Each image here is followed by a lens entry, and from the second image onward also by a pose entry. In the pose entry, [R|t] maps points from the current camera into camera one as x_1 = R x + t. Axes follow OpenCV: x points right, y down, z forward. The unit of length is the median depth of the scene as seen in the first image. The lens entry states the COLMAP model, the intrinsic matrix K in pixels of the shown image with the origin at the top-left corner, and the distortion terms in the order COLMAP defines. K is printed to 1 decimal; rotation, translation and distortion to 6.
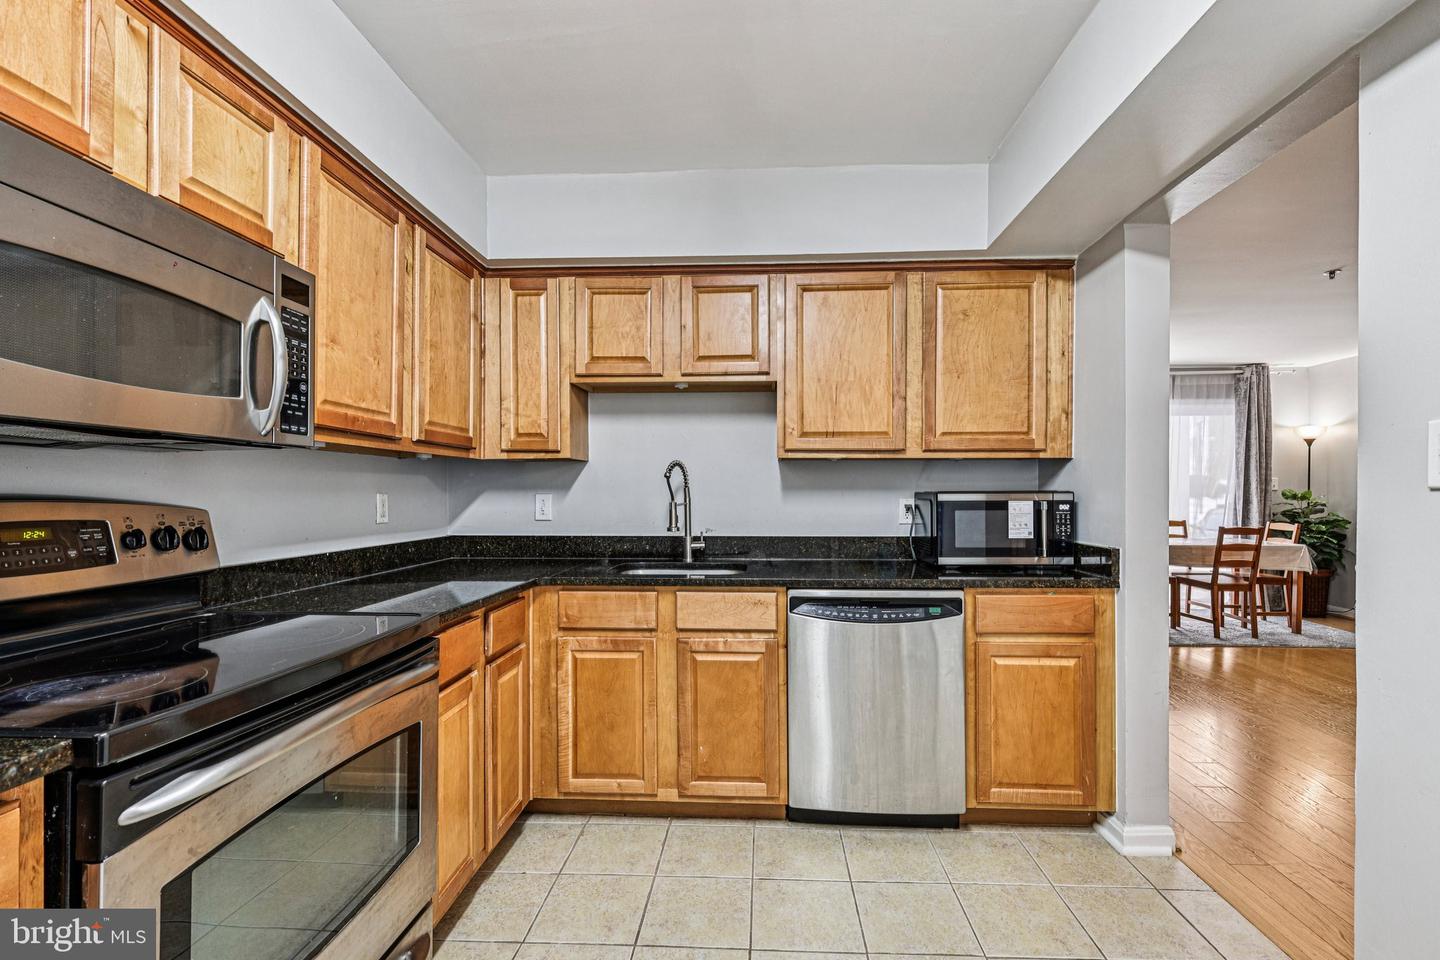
lens RADIAL K [[630.5, 0, 741.9], [0, 630.5, 488.7], [0, 0, 1]] dist [0.004059, -0.000802]
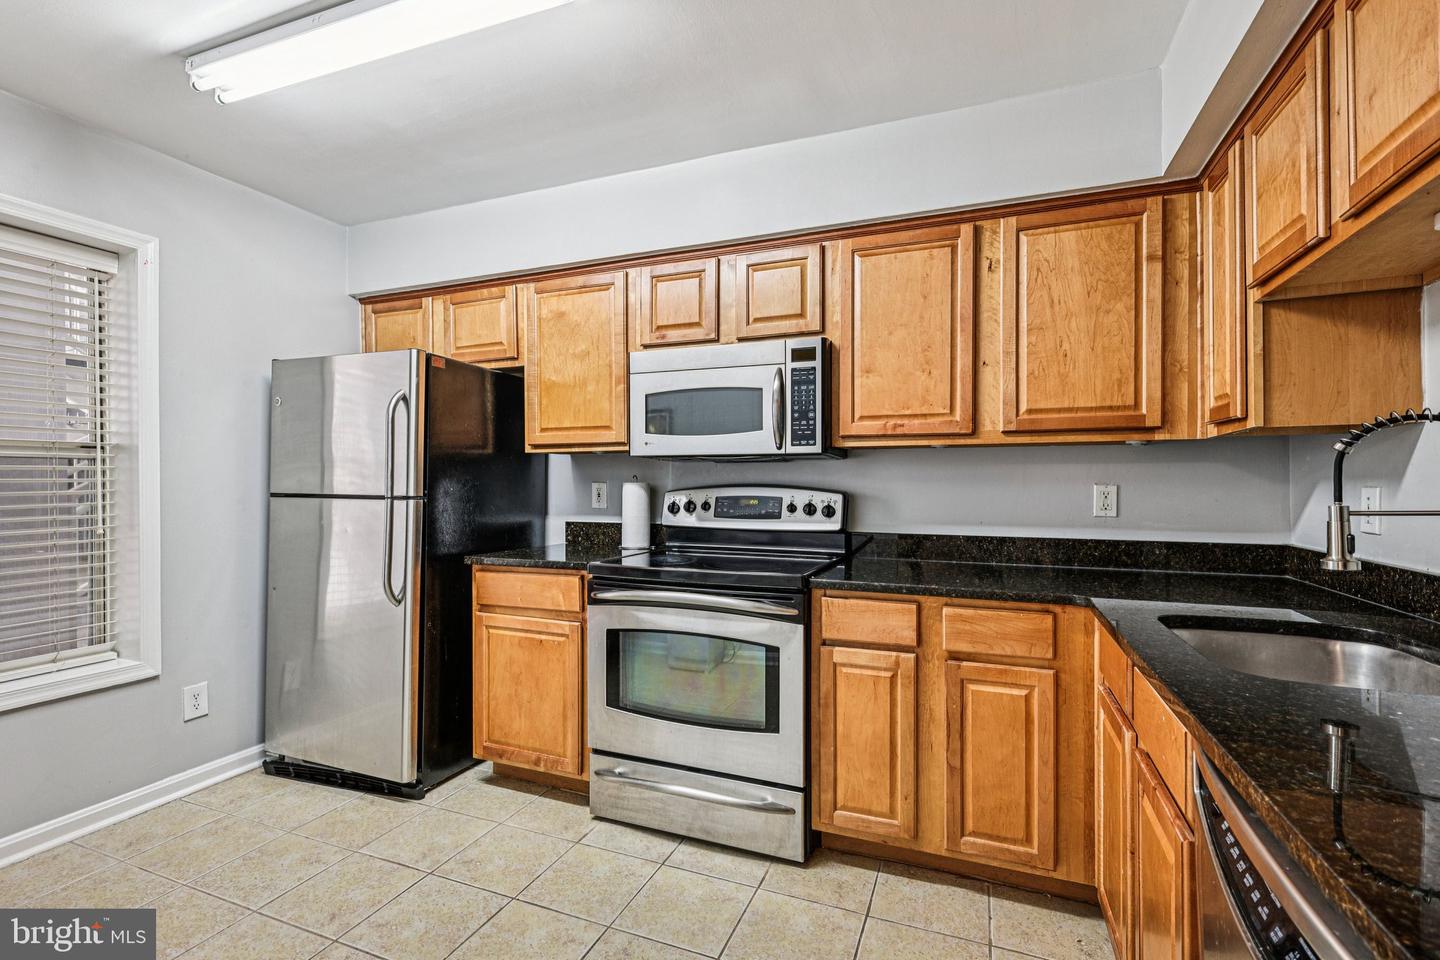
lens RADIAL K [[630.5, 0, 733.0], [0, 630.5, 485.3], [0, 0, 1]] dist [0.004059, -0.000802]
pose [[-0.301388, 0.001604, -0.953500, 0.534096], [0.003594, 0.999993, 0.000546, 0.005935], [0.953495, -0.003263, -0.301391, 0.830090]]
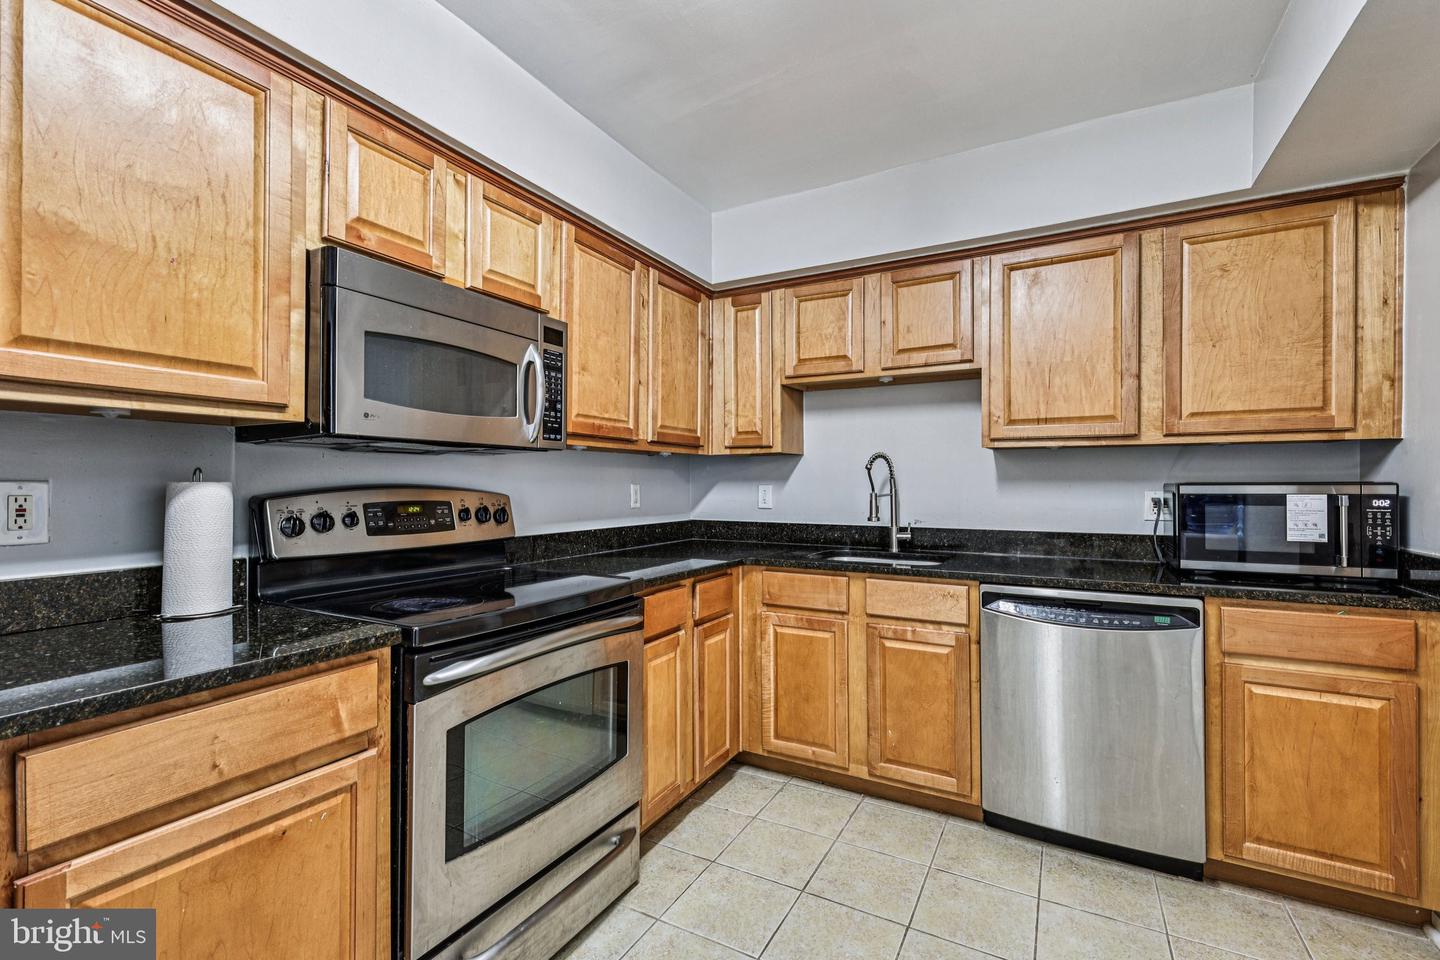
lens RADIAL K [[630.5, 0, 723.7], [0, 630.5, 478.6], [0, 0, 1]] dist [0.004059, -0.000802]
pose [[0.897411, -0.002634, -0.441189, 0.148119], [0.001556, 0.999995, -0.002805, 0.000370], [0.441194, 0.001831, 0.897410, -0.043918]]
